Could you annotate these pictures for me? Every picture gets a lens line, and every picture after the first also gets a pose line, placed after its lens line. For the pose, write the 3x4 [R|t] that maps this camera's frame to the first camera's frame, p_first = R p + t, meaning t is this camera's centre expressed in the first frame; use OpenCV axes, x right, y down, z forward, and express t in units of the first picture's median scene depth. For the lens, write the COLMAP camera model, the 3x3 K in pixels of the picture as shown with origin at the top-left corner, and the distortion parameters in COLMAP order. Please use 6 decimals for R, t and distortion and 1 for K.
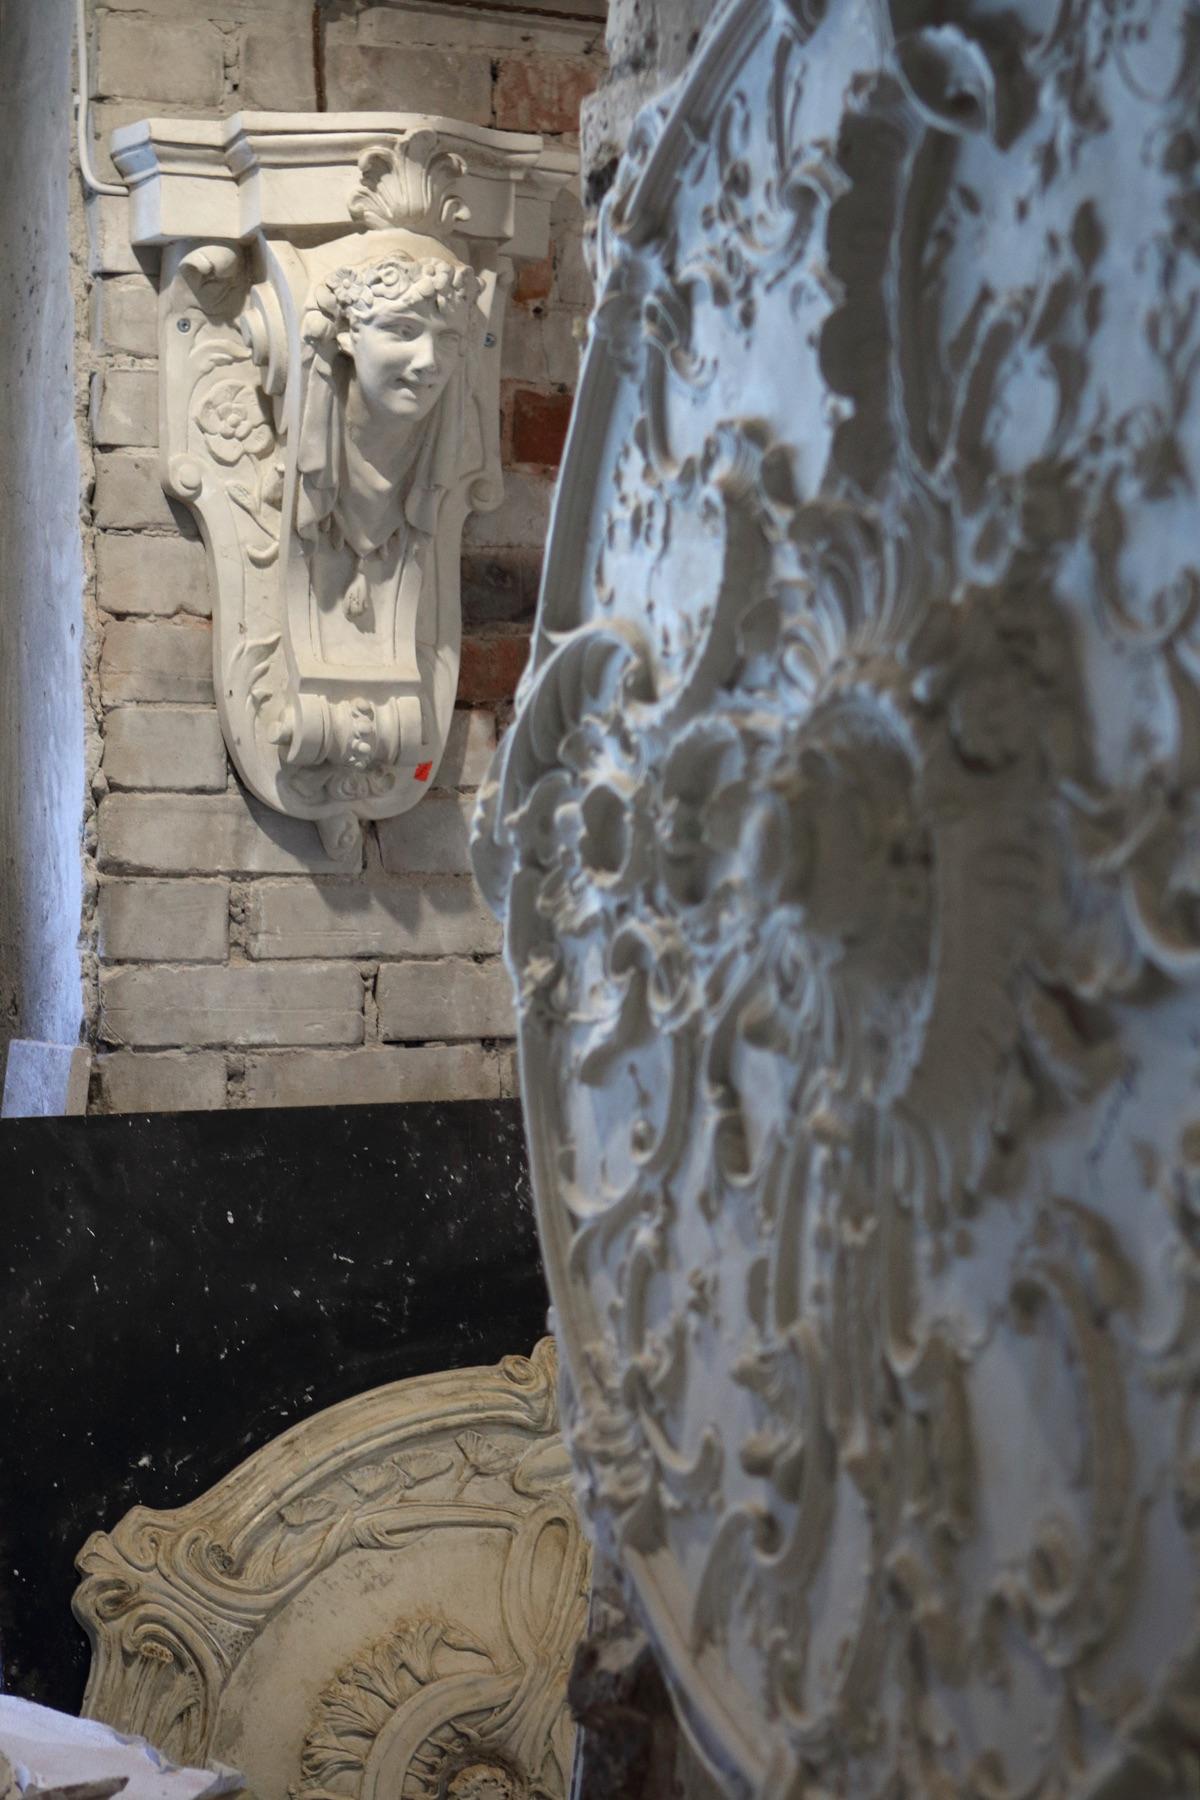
lens RADIAL K [[4197.6, 0, 600.0], [0, 4197.6, 901.2], [0, 0, 1]] dist [0.063796, 0.000000]
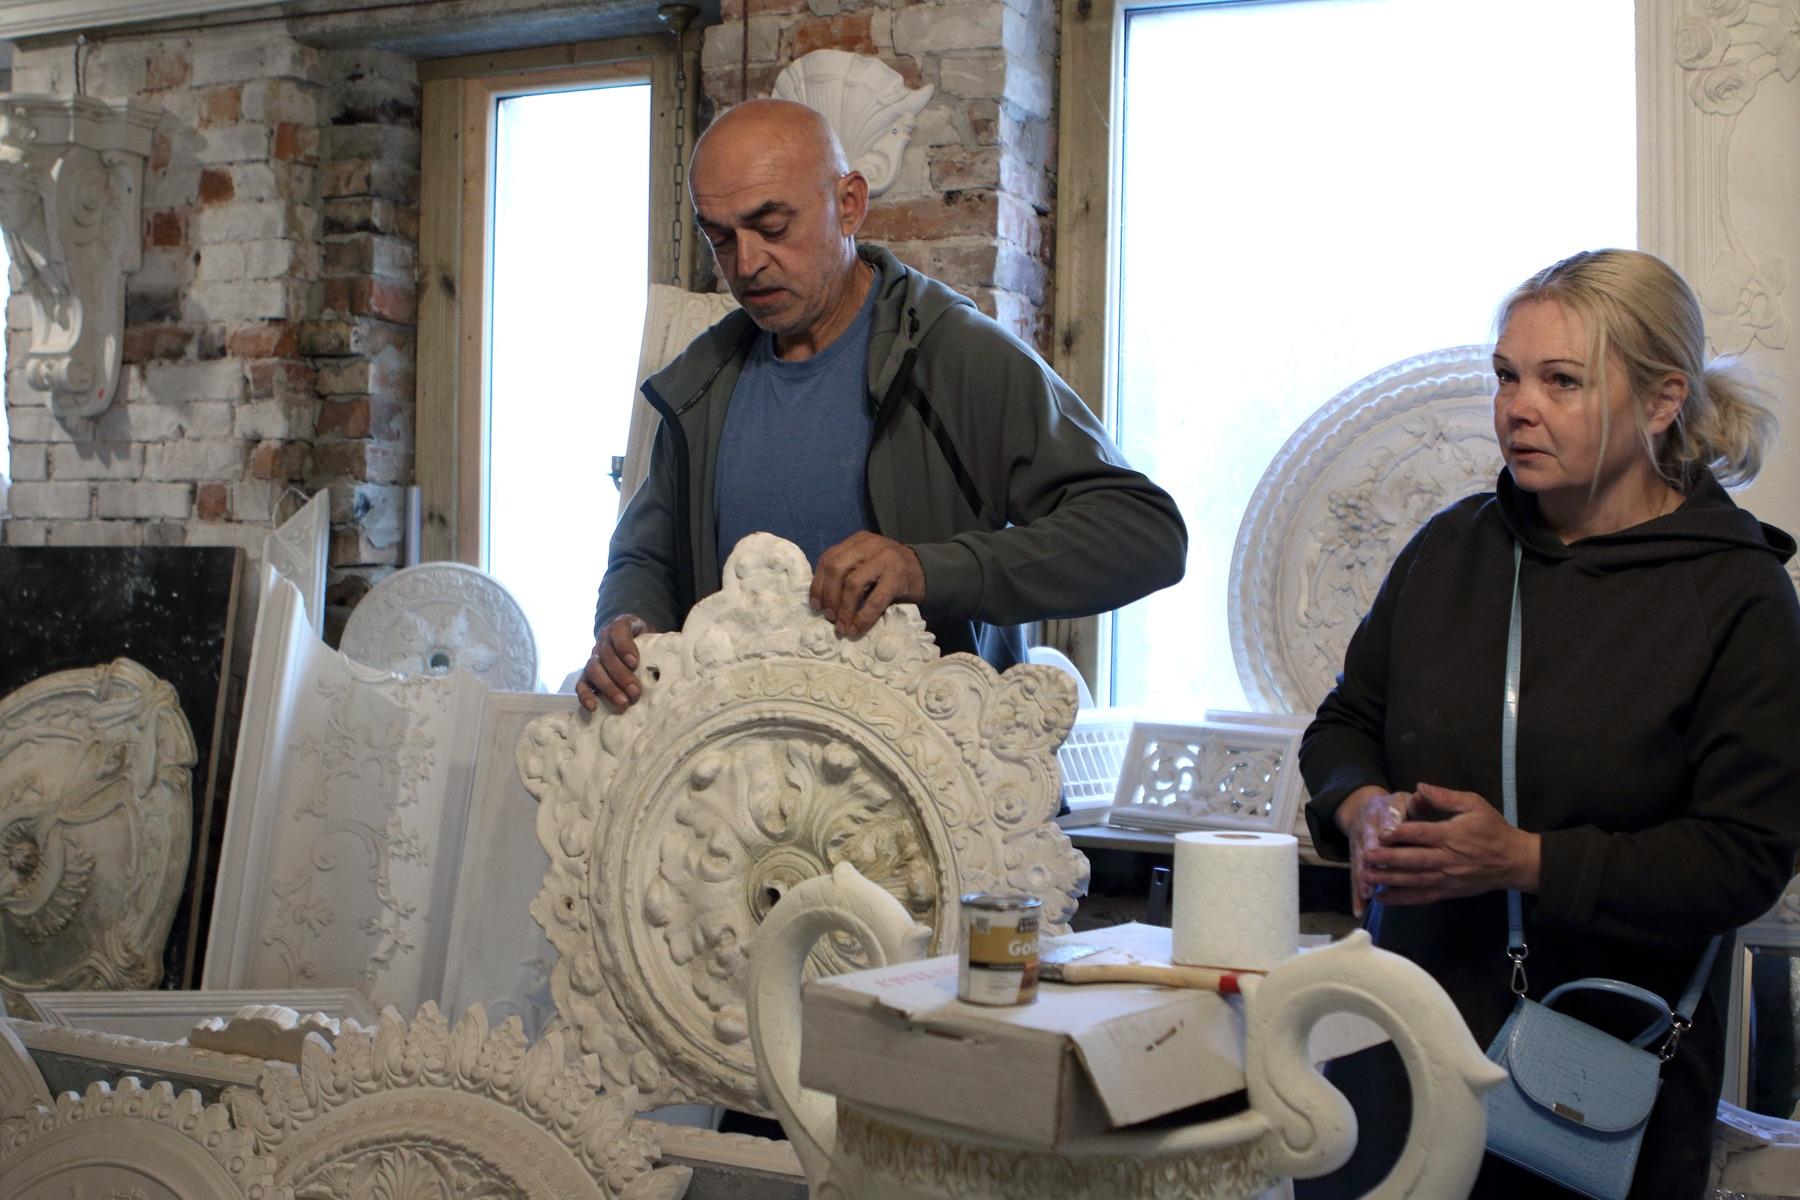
lens RADIAL K [[2011.1, 0, 900.1], [0, 2011.1, 597.3], [0, 0, 1]] dist [-0.013088, 0.000000]
pose [[0.617559, 0.033670, -0.785804, 1.038712], [-0.021595, 0.999433, 0.025852, 0.038818], [0.786228, 0.001004, 0.617935, 0.689766]]
